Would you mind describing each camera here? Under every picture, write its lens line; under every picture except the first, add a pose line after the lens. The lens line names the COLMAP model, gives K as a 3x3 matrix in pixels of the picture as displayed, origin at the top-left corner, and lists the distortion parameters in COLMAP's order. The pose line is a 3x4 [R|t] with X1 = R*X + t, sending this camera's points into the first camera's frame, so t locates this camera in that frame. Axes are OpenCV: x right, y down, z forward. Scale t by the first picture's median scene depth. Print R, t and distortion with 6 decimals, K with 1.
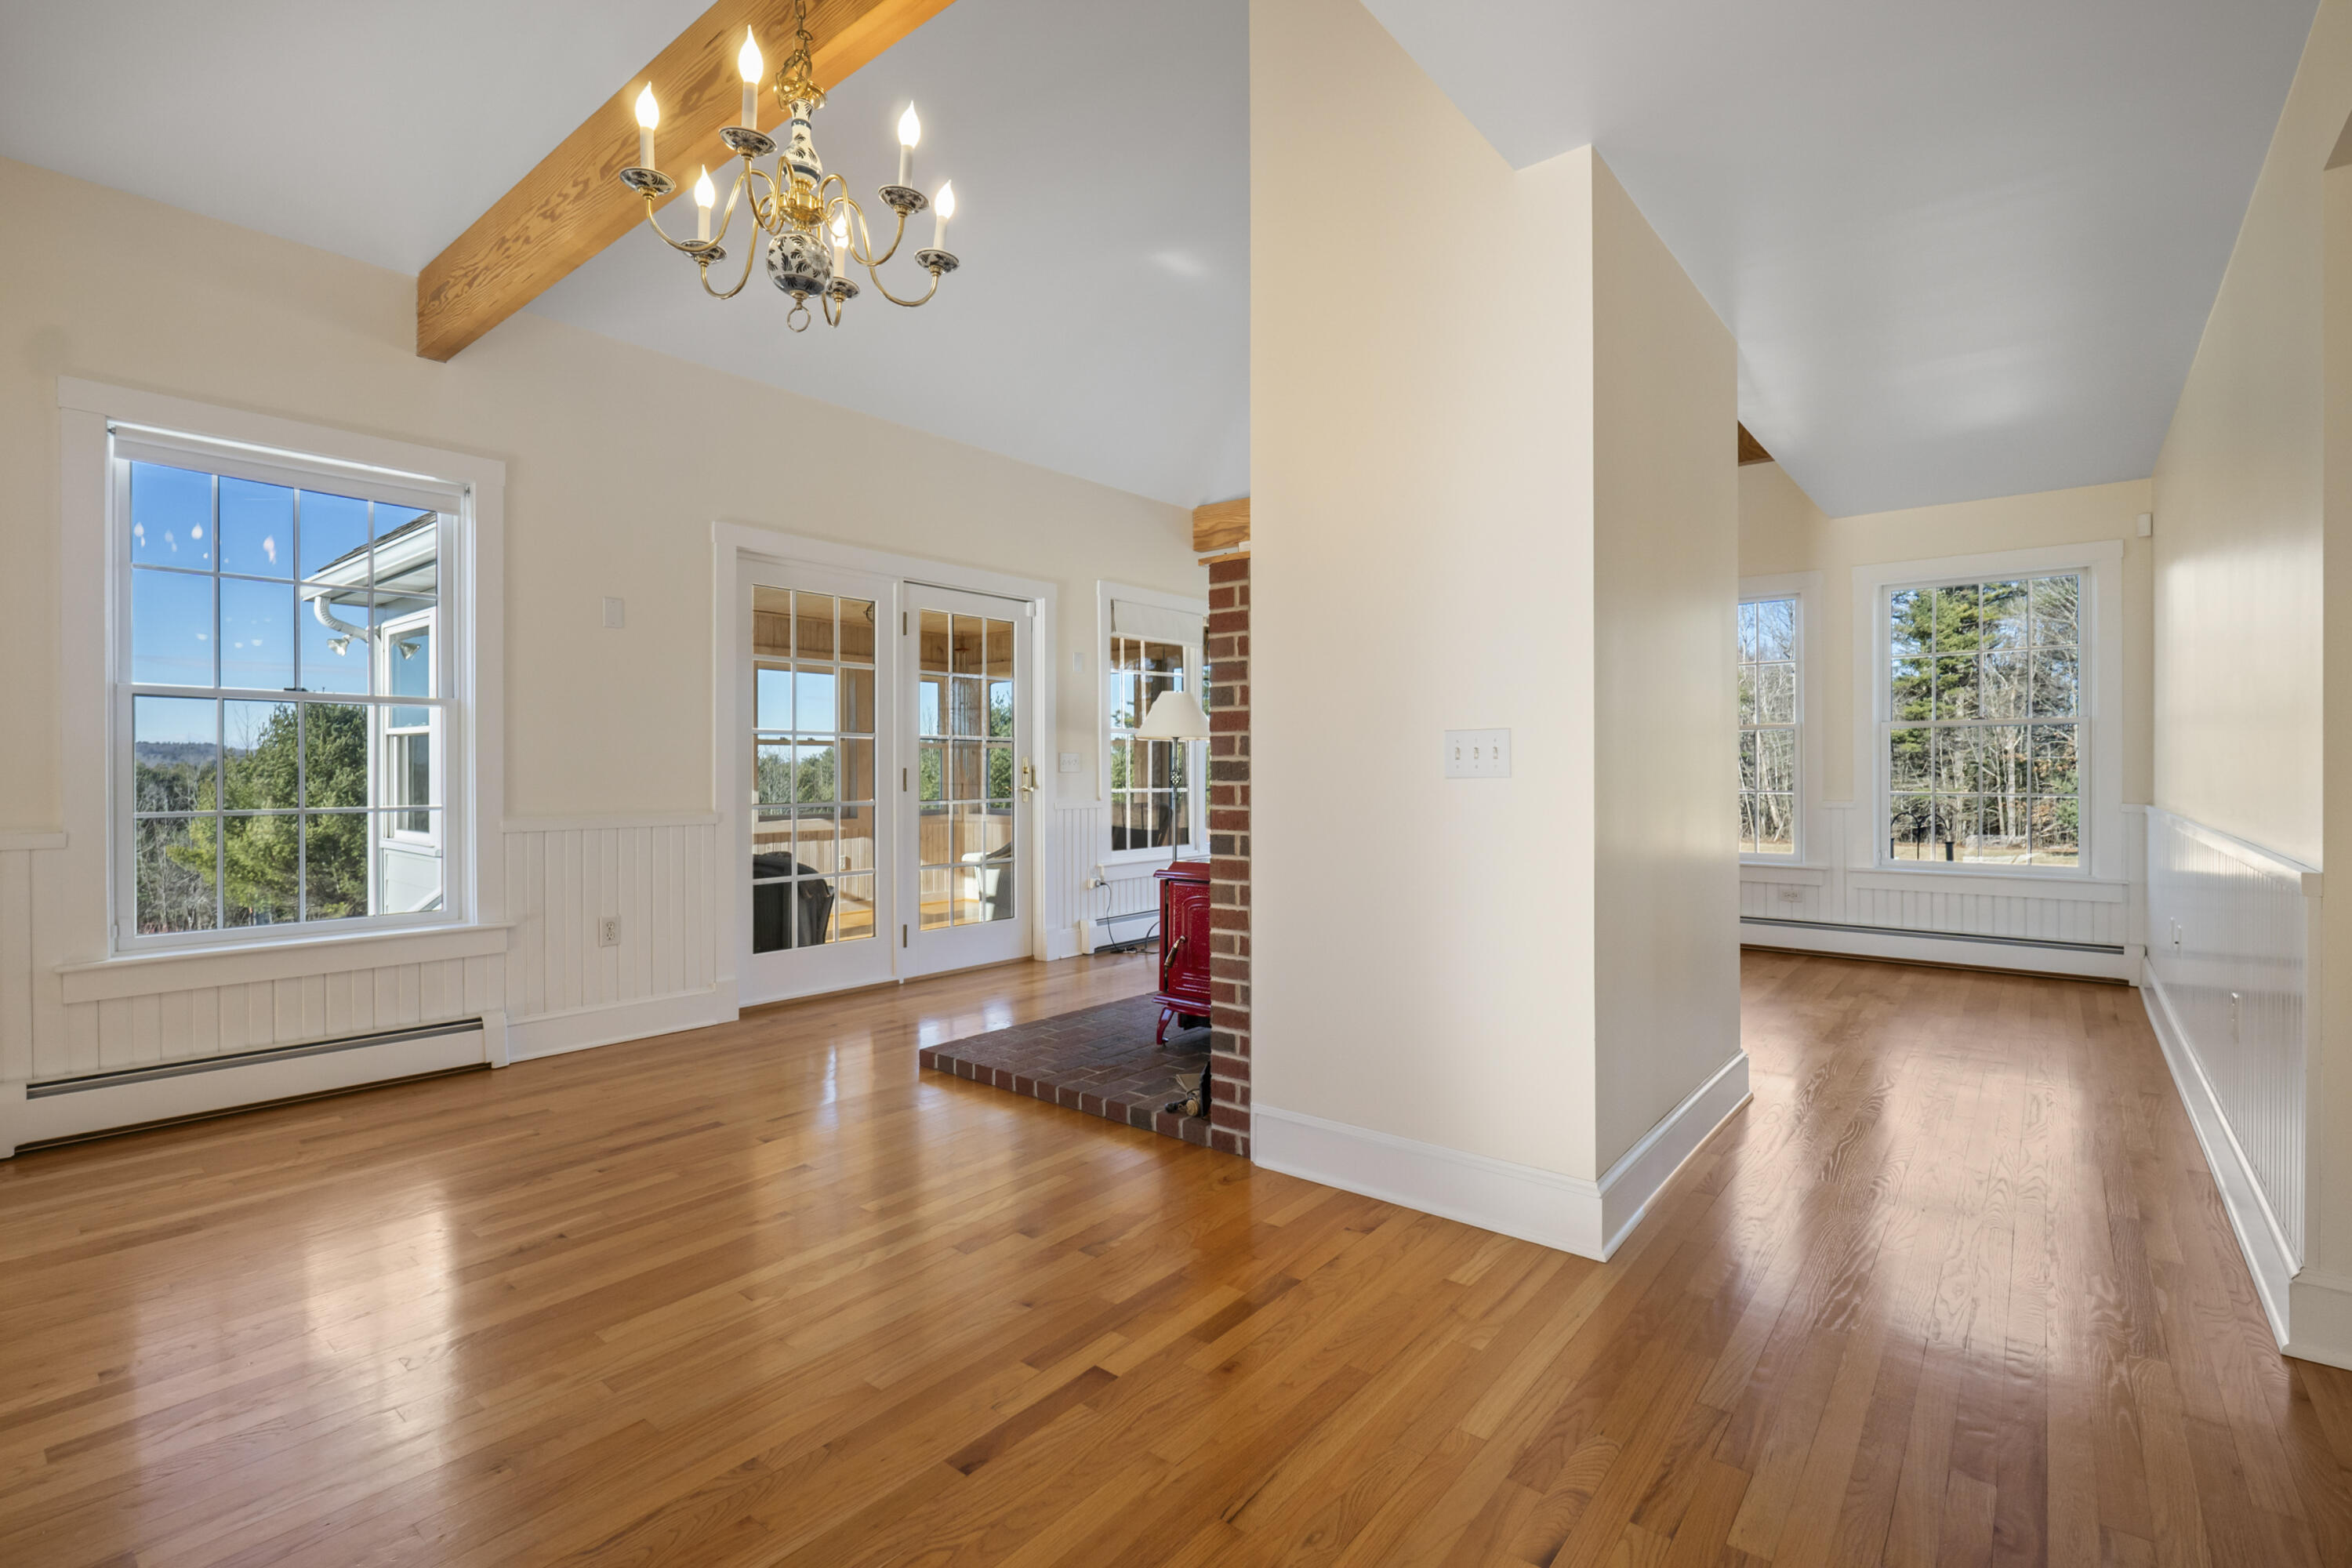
lens RADIAL K [[1070.2, 0, 1180.6], [0, 1070.2, 769.6], [0, 0, 1]] dist [-0.017450, 0.000216]
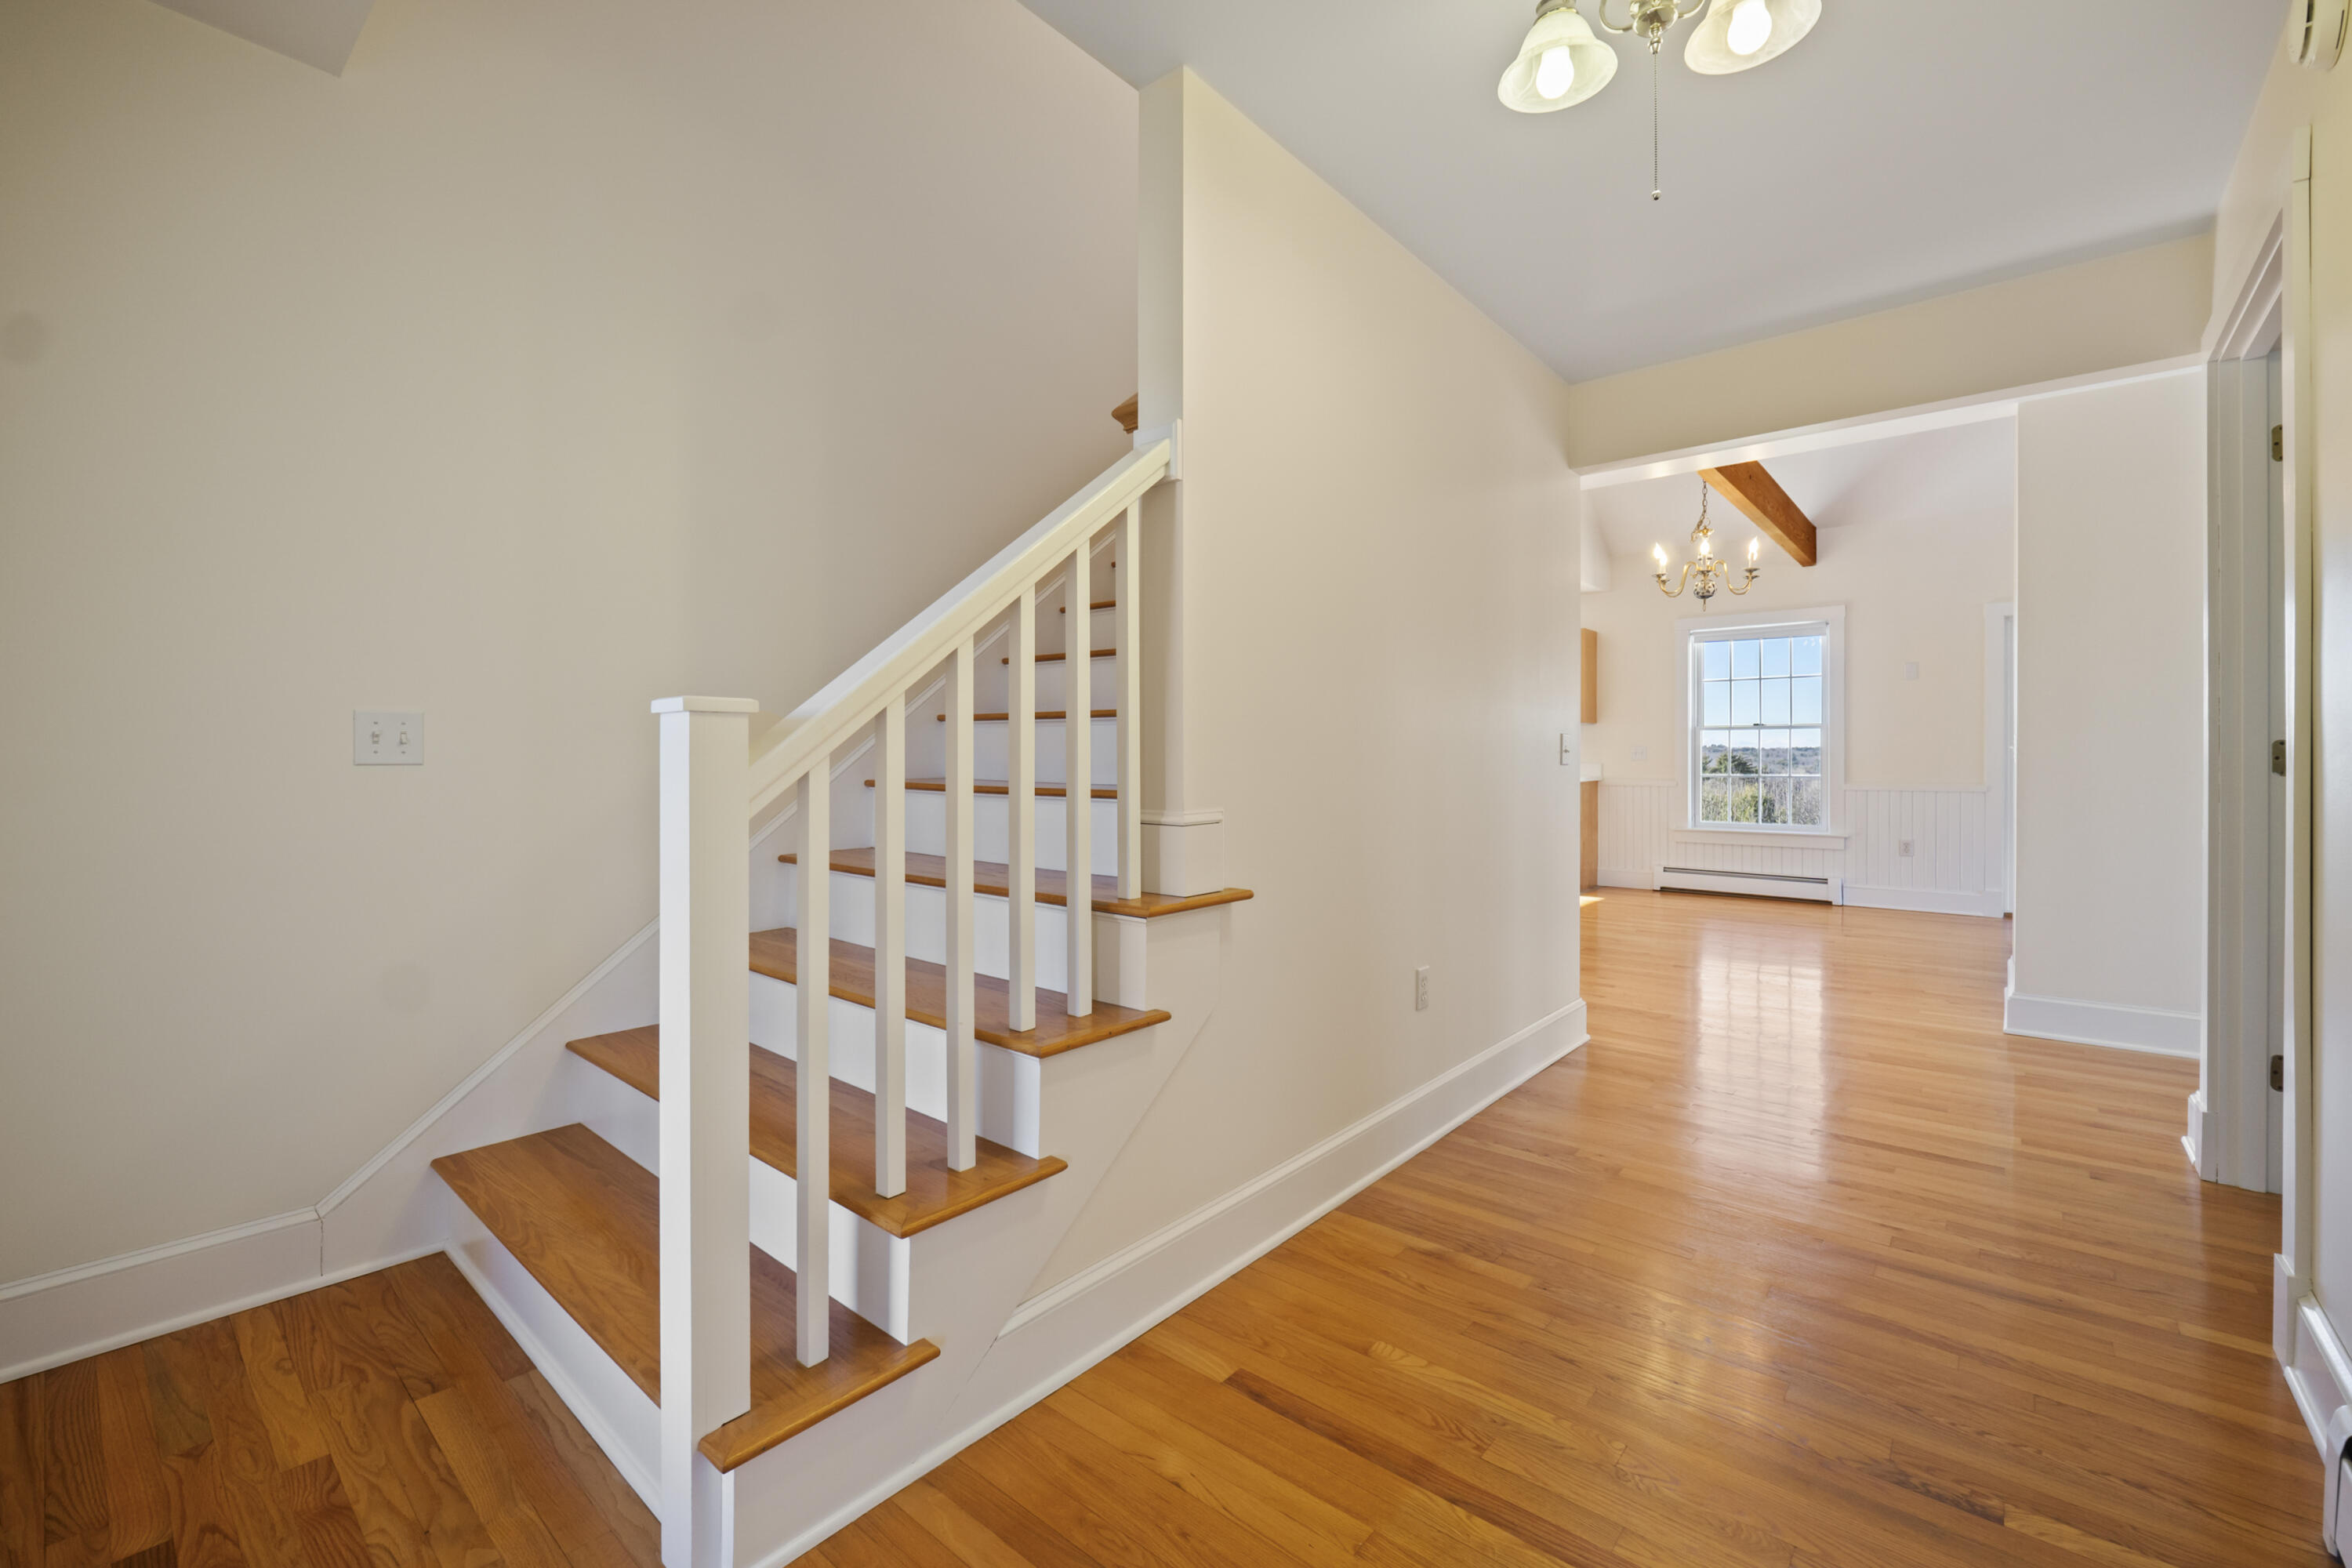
lens RADIAL K [[977.2, 0, 1175.3], [0, 977.2, 765.4], [0, 0, 1]] dist [0.001398, -0.000004]
pose [[-0.036003, 0.015141, -0.999237, 2.422280], [0.003102, 0.999882, 0.015039, -0.036143], [0.999347, -0.002558, -0.036046, -0.376604]]
